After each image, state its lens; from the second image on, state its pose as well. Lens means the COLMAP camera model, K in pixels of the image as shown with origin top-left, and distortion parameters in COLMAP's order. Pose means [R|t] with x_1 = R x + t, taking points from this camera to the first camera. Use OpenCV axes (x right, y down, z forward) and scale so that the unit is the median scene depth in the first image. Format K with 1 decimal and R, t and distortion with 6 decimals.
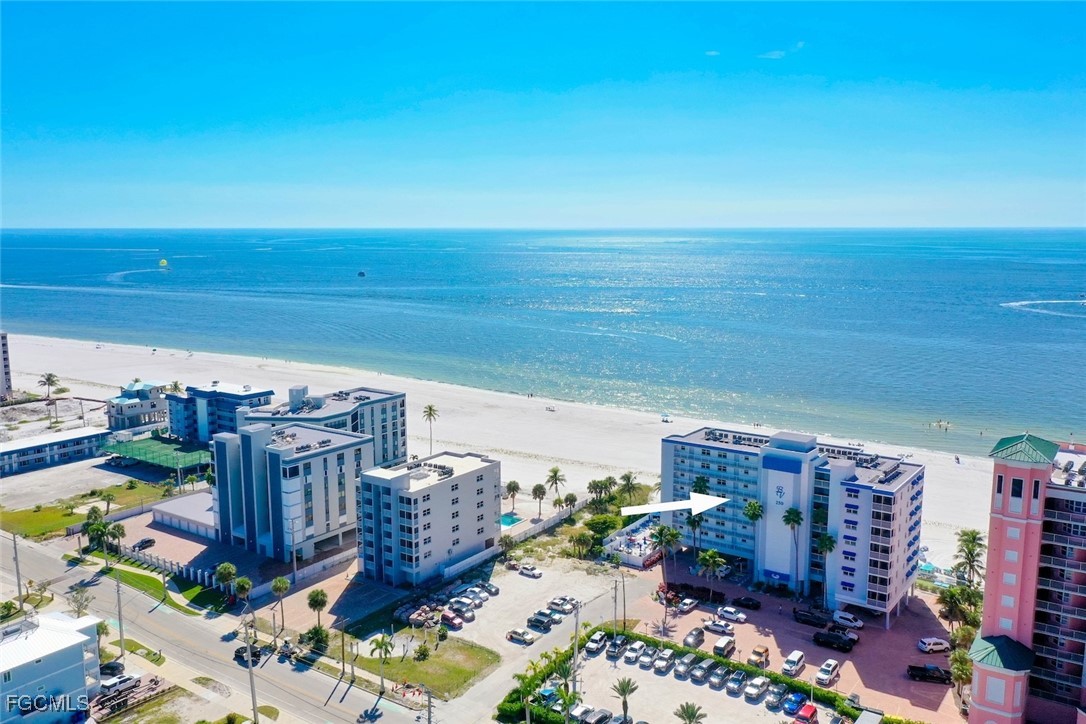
lens RADIAL K [[901.4, 0, 579.6], [0, 901.4, 360.5], [0, 0, 1]] dist [-0.003663, 0.002733]
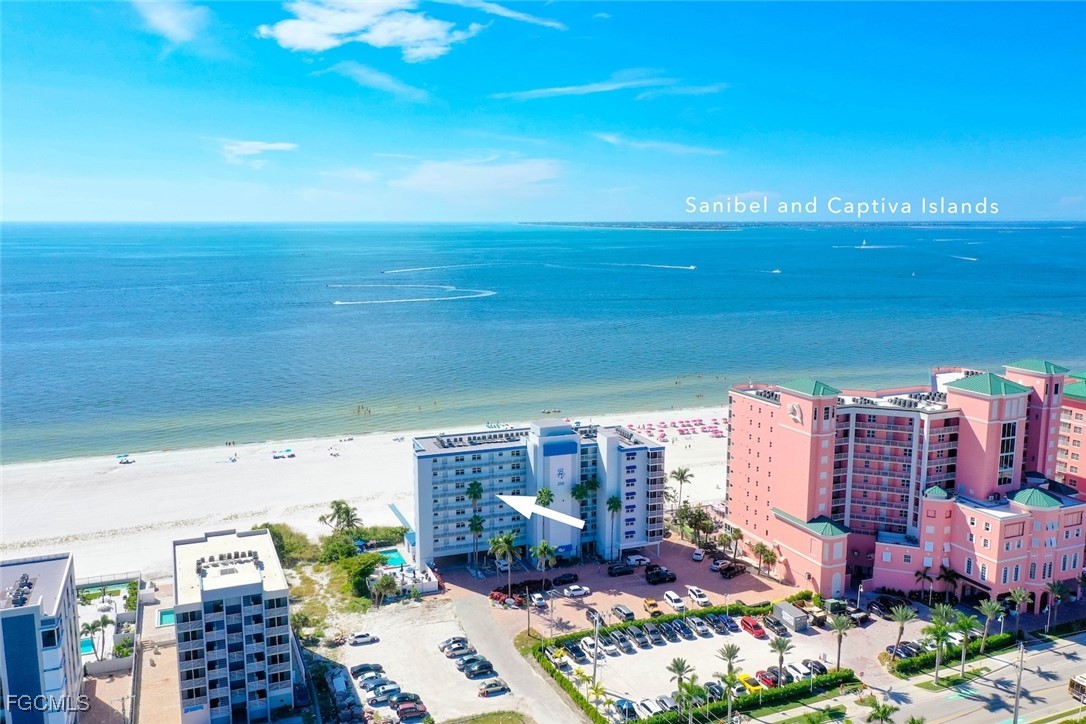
lens RADIAL K [[893.3, 0, 543.0], [0, 893.3, 362.0], [0, 0, 1]] dist [0.000184, 0.000743]
pose [[0.557712, -0.133012, 0.819308, -0.668431], [0.122920, 0.989428, 0.076957, -0.077308], [-0.820883, 0.057790, 0.568165, 0.381428]]
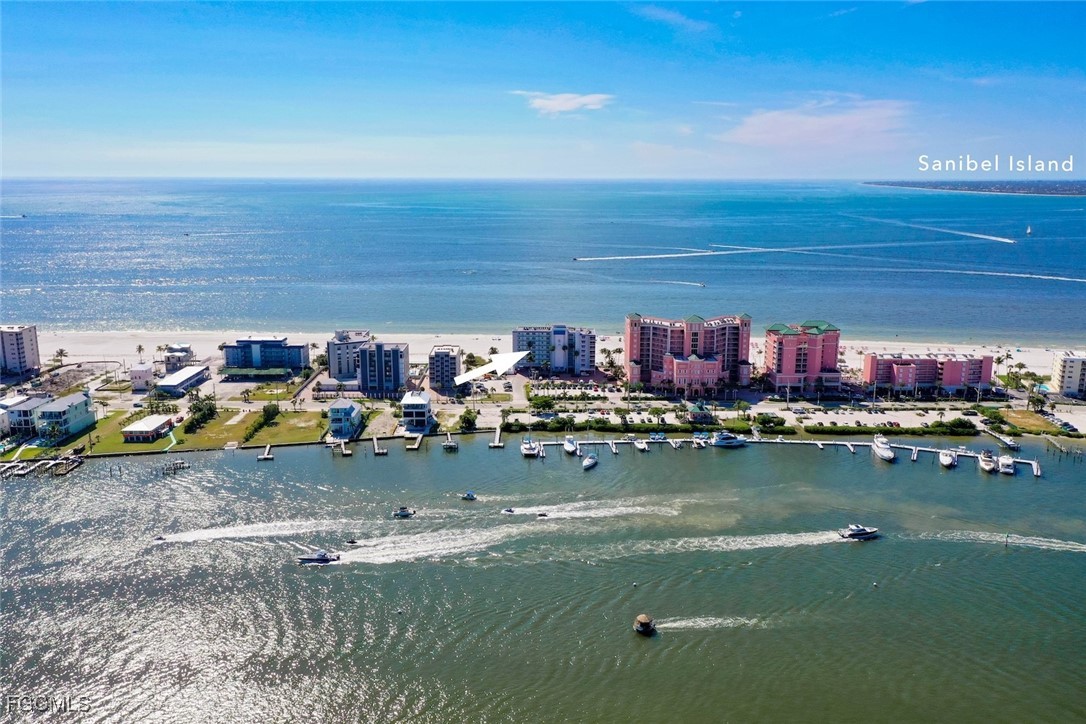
lens RADIAL K [[905.0, 0, 543.0], [0, 905.0, 362.0], [0, 0, 1]] dist [0.001105, -0.000318]
pose [[0.833751, -0.117437, 0.539507, -1.579417], [0.082835, 0.992664, 0.088065, -0.071305], [-0.545892, -0.028734, 0.837363, -1.683727]]
